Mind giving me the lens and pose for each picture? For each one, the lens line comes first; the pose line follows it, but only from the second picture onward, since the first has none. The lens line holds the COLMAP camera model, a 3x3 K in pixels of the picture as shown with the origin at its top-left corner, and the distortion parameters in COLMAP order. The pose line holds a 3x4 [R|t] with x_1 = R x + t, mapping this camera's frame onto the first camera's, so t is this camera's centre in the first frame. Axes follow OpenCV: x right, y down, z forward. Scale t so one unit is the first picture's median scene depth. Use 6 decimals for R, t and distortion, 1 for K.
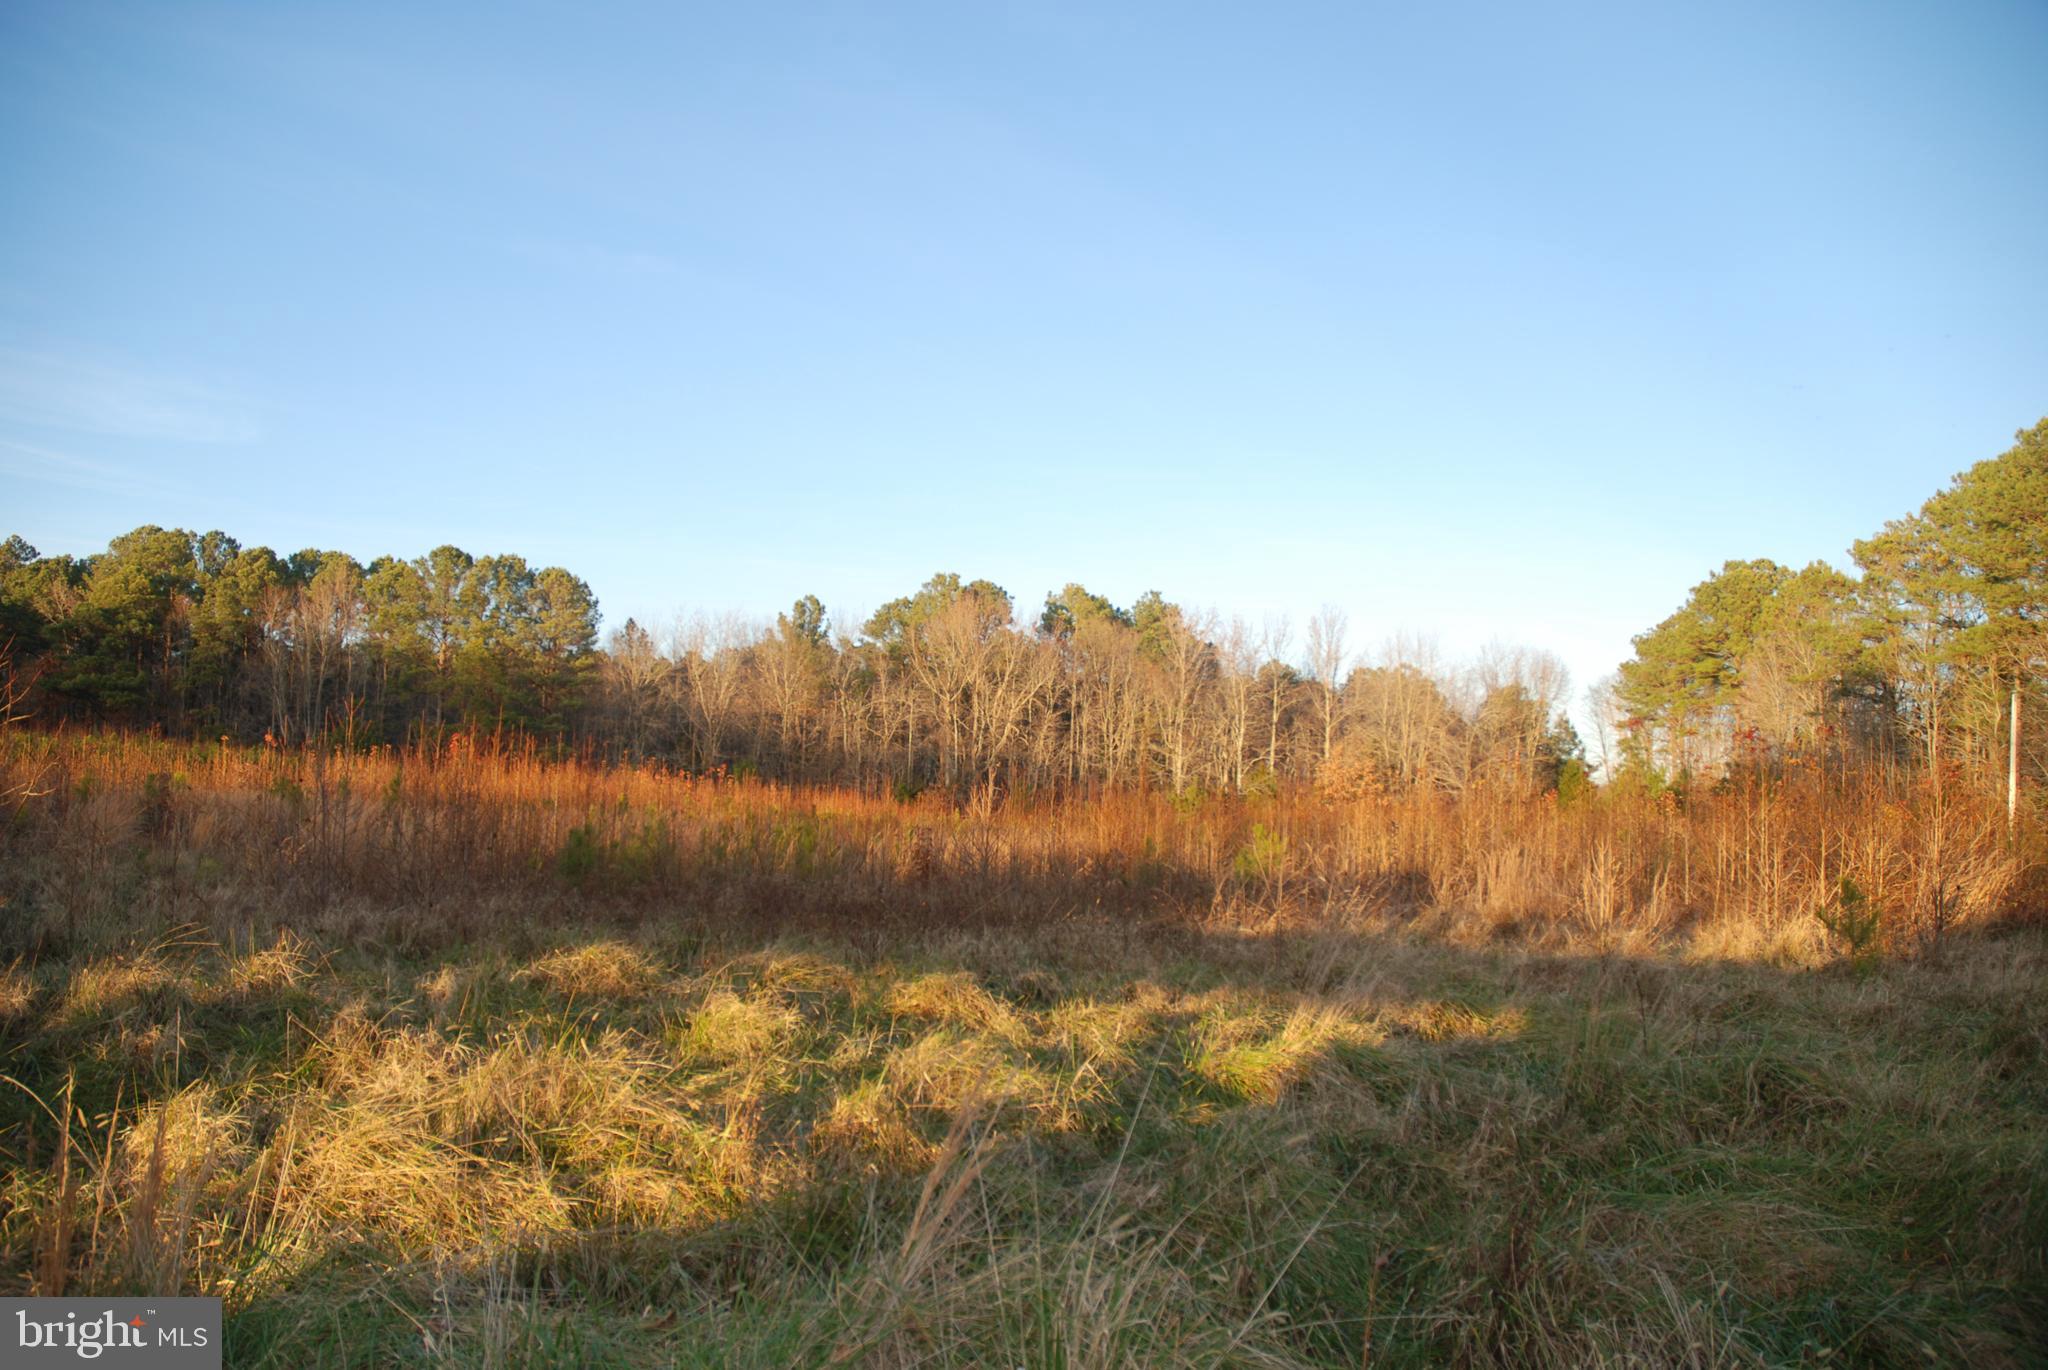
lens RADIAL K [[1609.7, 0, 995.6], [0, 1609.7, 706.7], [0, 0, 1]] dist [-0.174383, 0.160650]
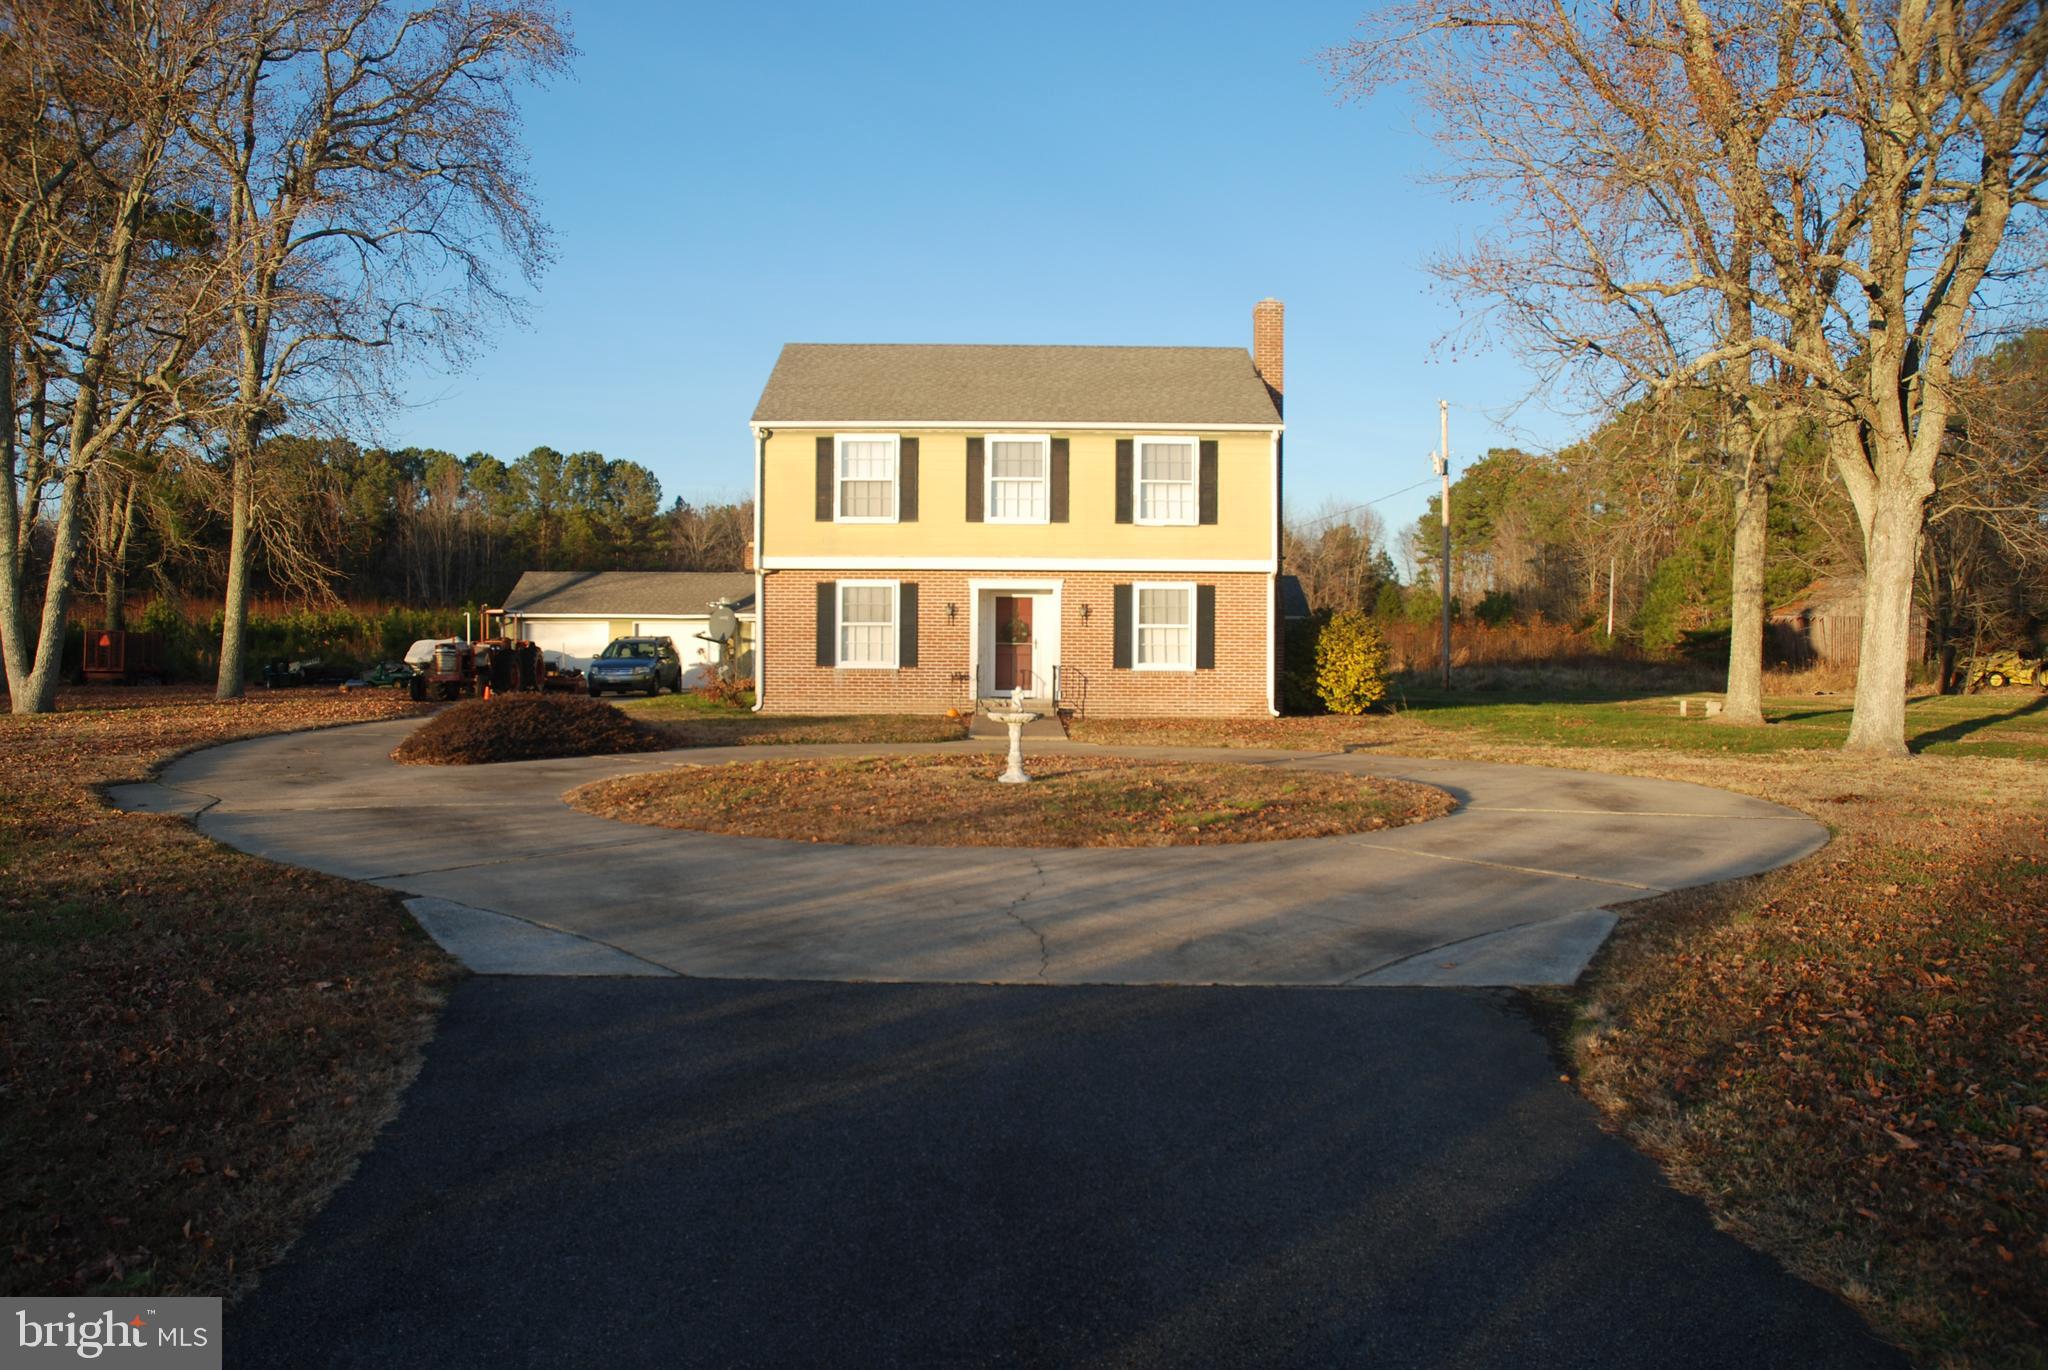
lens RADIAL K [[1609.7, 0, 995.6], [0, 1609.7, 706.7], [0, 0, 1]] dist [-0.174383, 0.160650]
pose [[0.994539, -0.036779, 0.097667, -0.111724], [0.025477, 0.993092, 0.114541, -0.029070], [-0.101205, -0.111428, 0.988606, -0.345932]]
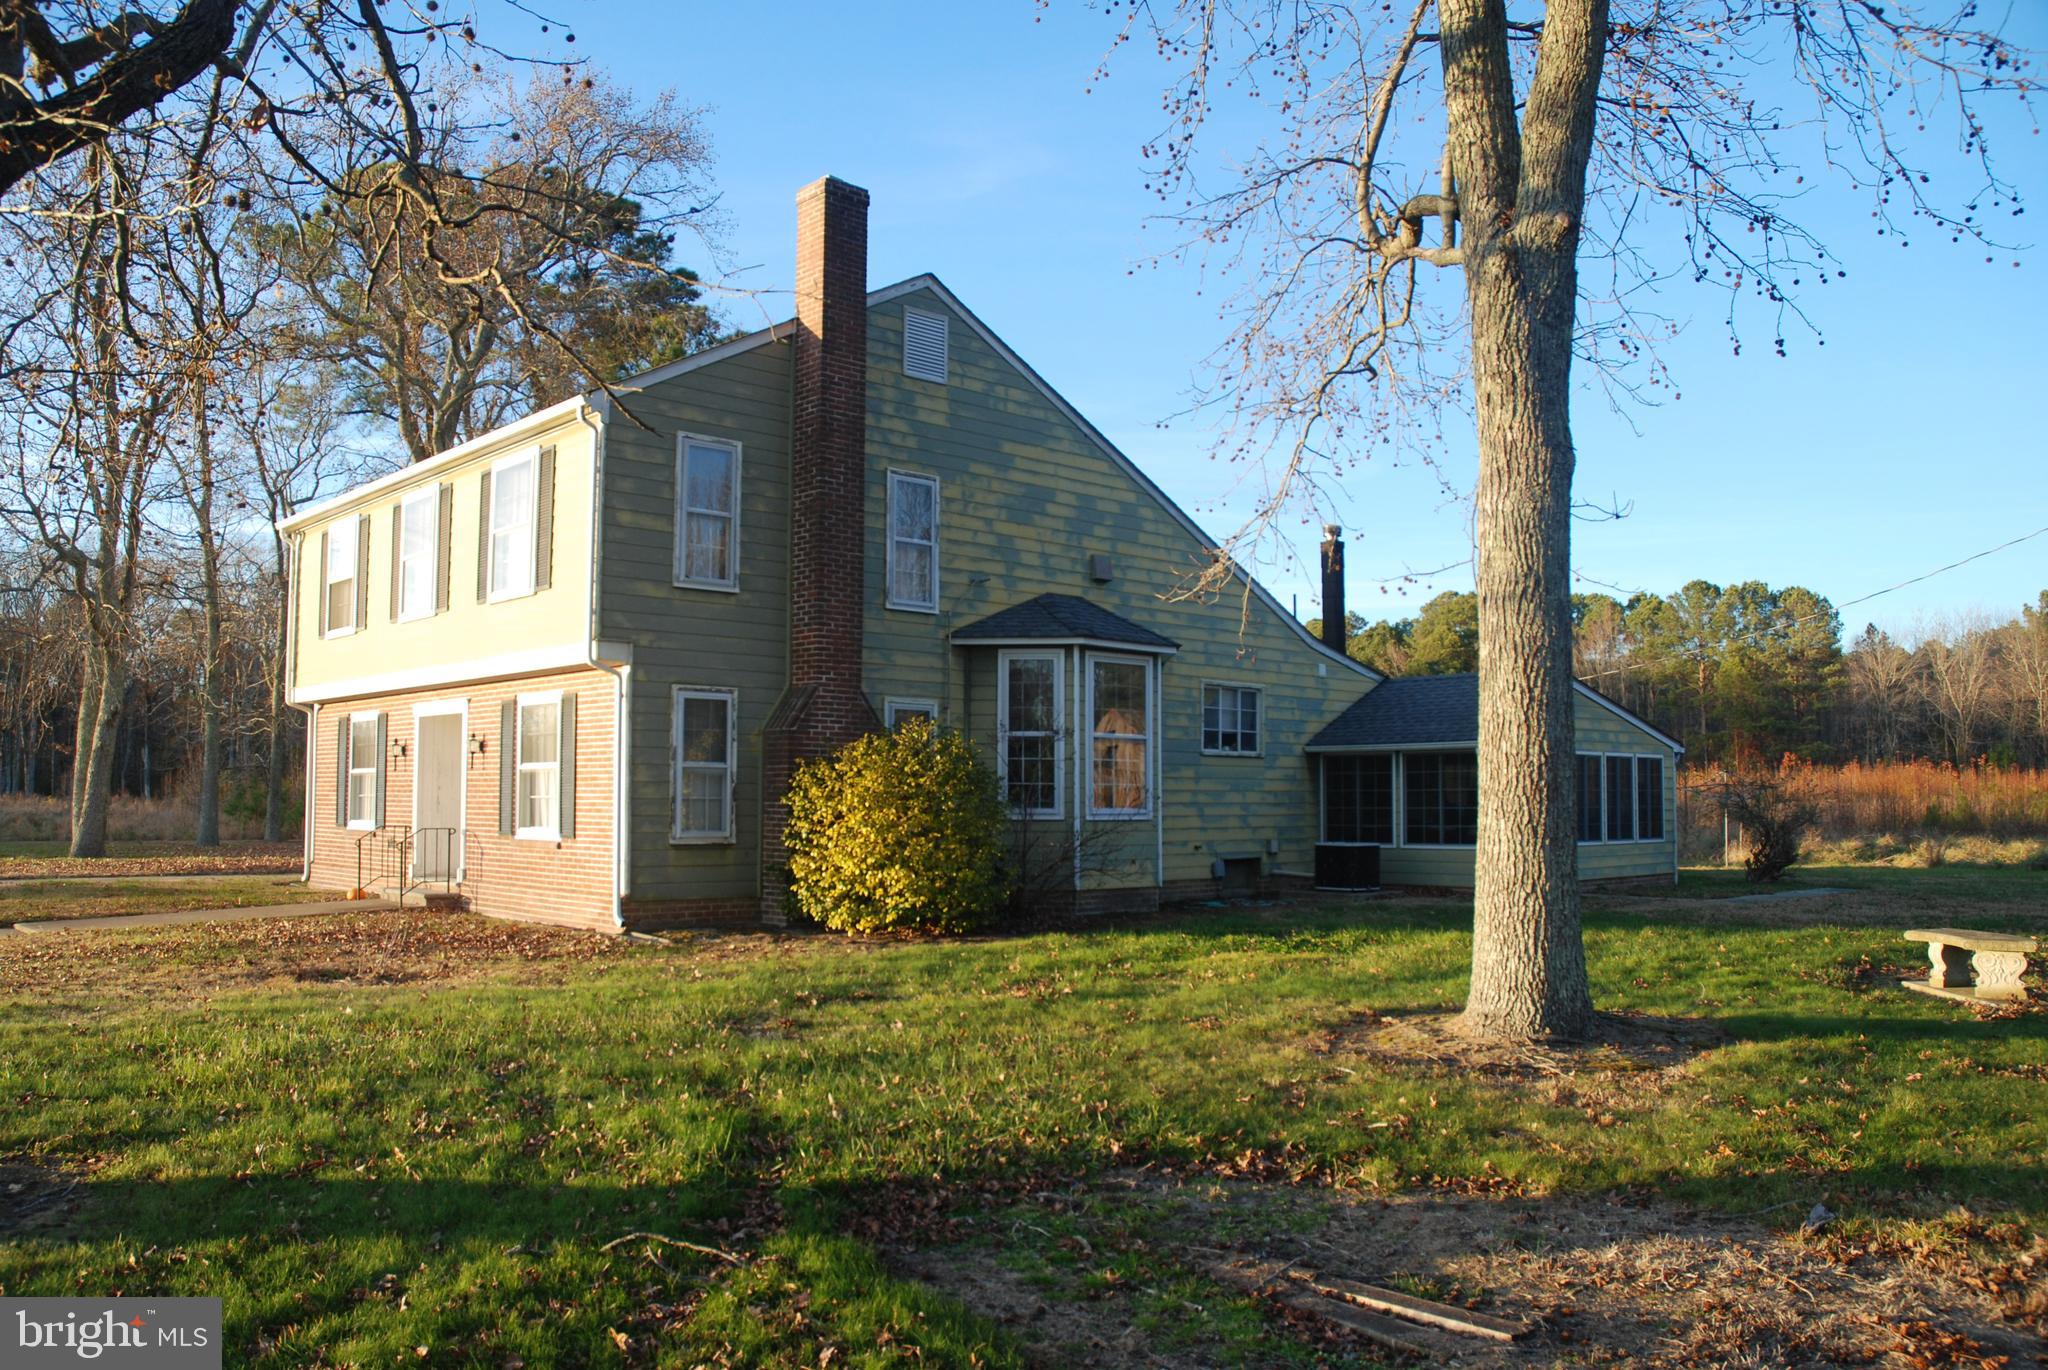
lens RADIAL K [[1609.7, 0, 995.6], [0, 1609.7, 706.7], [0, 0, 1]] dist [-0.174383, 0.160650]
pose [[0.741862, -0.079265, -0.665852, 0.031908], [0.078973, 0.996406, -0.030627, -0.013815], [0.665886, -0.029864, 0.745455, -0.215713]]
